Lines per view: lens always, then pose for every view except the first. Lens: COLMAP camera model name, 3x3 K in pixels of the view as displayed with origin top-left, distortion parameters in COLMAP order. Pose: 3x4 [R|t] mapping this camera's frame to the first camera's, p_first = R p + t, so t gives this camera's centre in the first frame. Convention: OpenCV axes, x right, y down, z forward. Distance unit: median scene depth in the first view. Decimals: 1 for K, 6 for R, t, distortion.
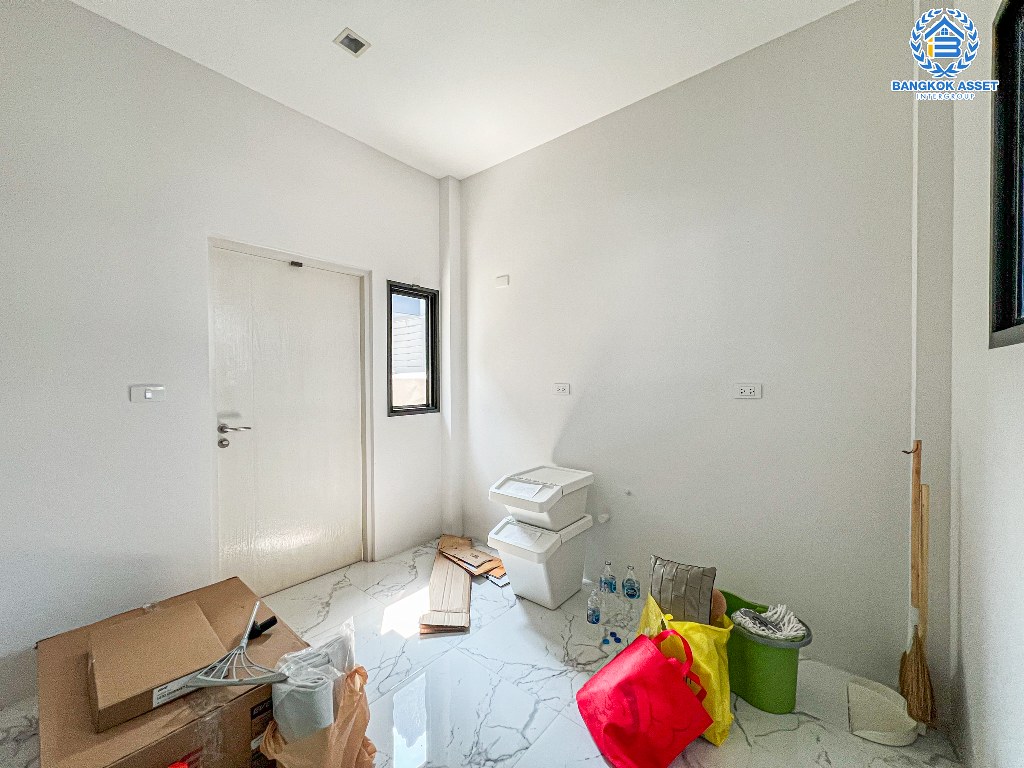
lens RADIAL K [[410.0, 0, 511.4], [0, 410.0, 383.0], [0, 0, 1]] dist [-0.000071, 0.000011]
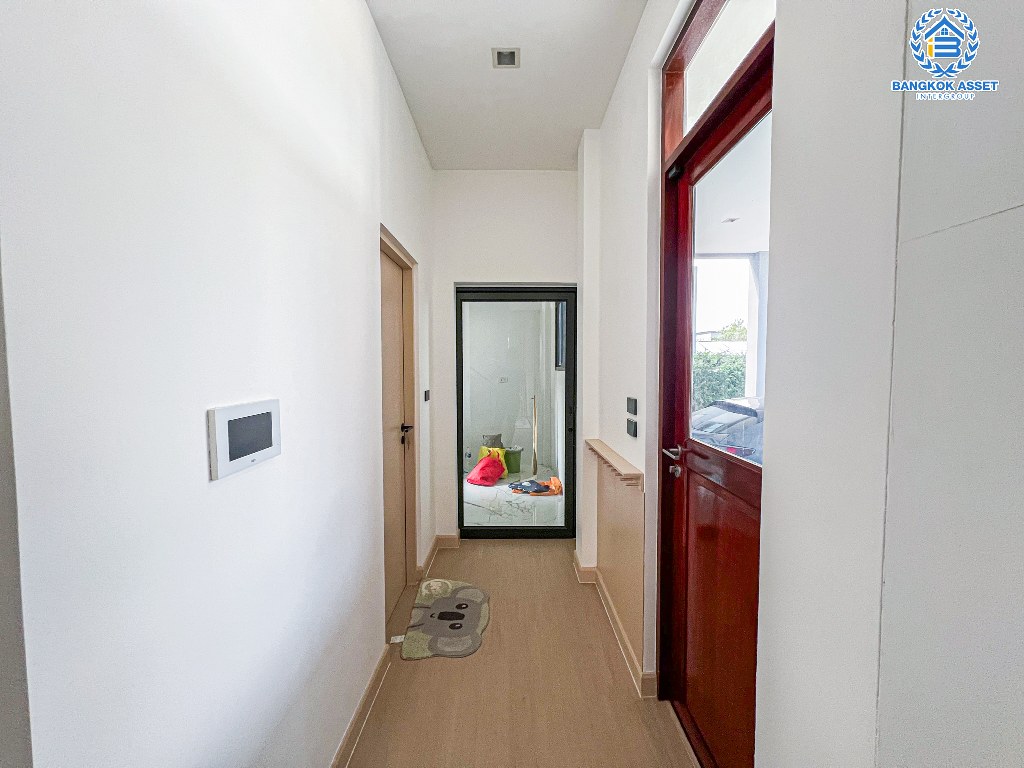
lens RADIAL K [[410.0, 0, 512.1], [0, 410.0, 385.6], [0, 0, 1]] dist [-0.000071, 0.000011]
pose [[0.773550, -0.032990, 0.632876, -1.557998], [0.008622, 0.999100, 0.041541, -0.071606], [-0.633677, -0.026678, 0.773138, -1.650040]]
